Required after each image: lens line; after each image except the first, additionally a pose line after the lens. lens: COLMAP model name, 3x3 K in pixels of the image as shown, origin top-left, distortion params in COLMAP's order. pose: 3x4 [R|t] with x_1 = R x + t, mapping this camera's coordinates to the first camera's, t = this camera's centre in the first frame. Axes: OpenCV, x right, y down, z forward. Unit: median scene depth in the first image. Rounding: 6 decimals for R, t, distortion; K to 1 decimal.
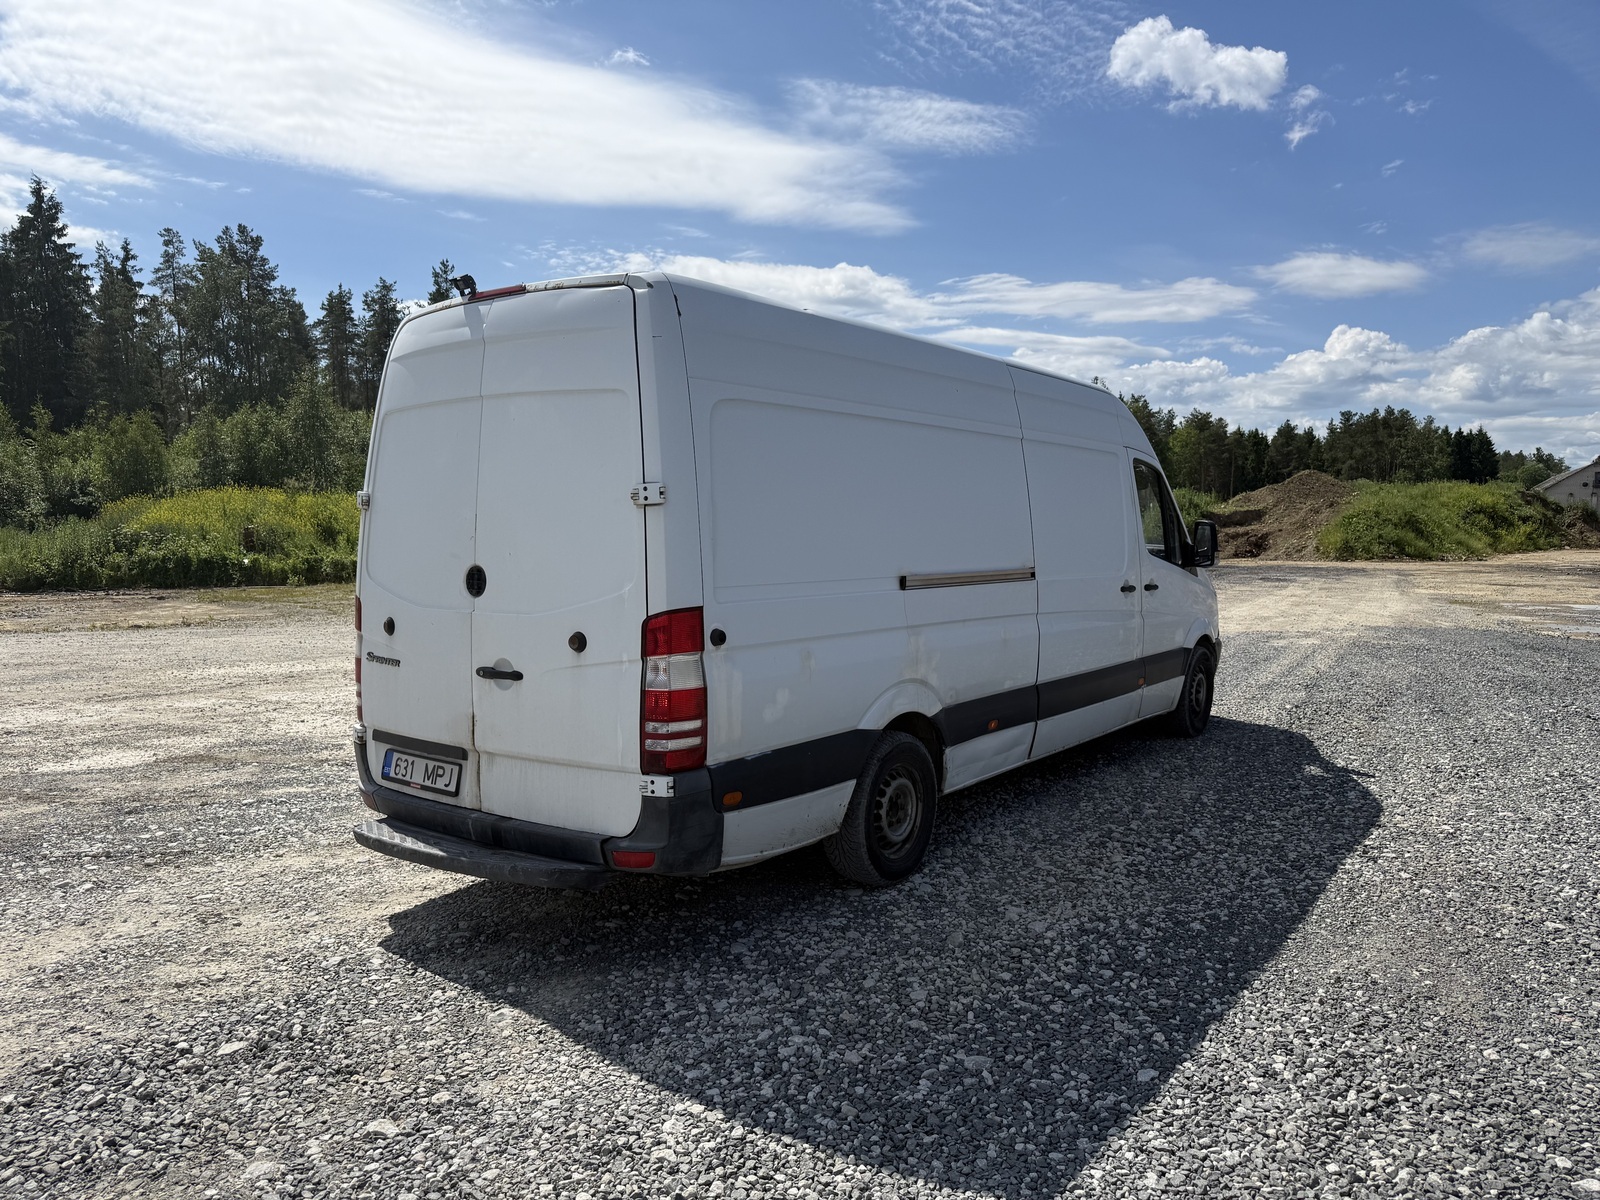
lens RADIAL K [[1122.2, 0, 809.5], [0, 1122.2, 593.6], [0, 0, 1]] dist [0.009626, -0.004317]
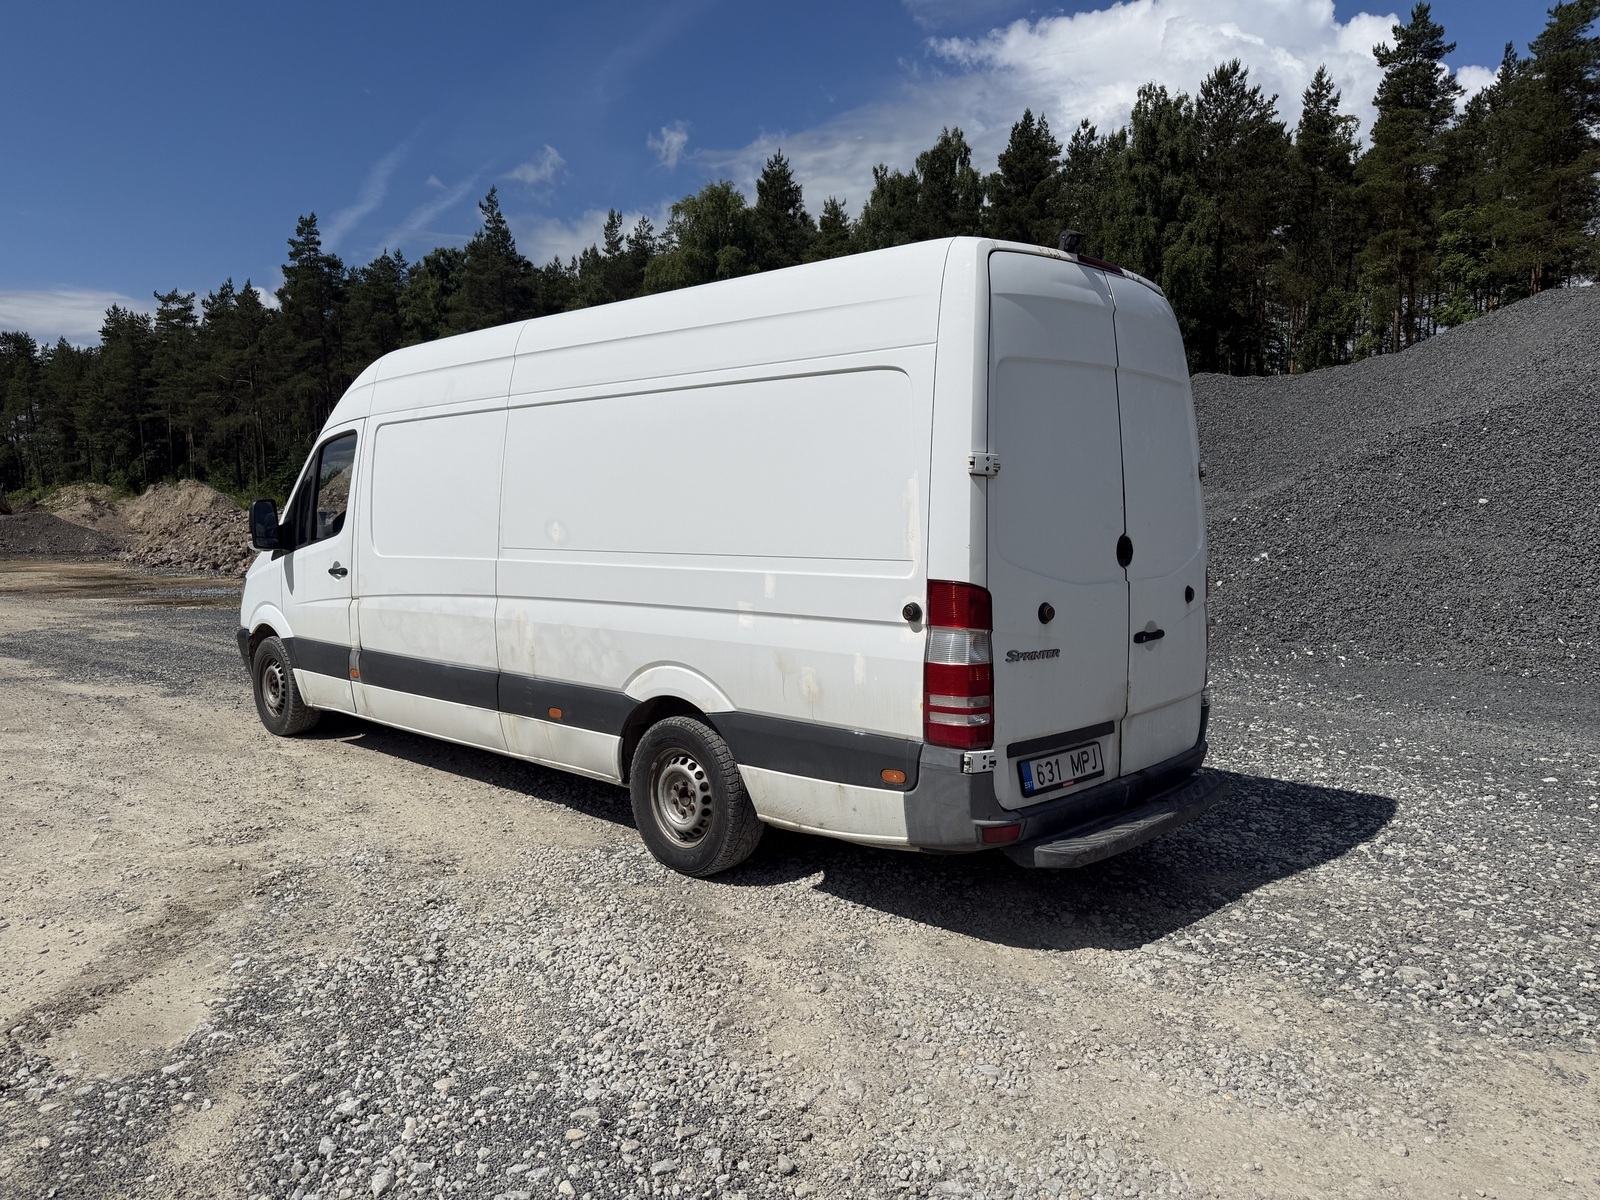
lens RADIAL K [[1122.2, 0, 795.8], [0, 1122.2, 598.4], [0, 0, 1]] dist [0.009626, -0.004317]
pose [[0.128289, -0.076010, 0.988820, -1.284296], [0.054865, 0.996076, 0.069450, -0.053067], [-0.990218, 0.045342, 0.131956, 1.111496]]
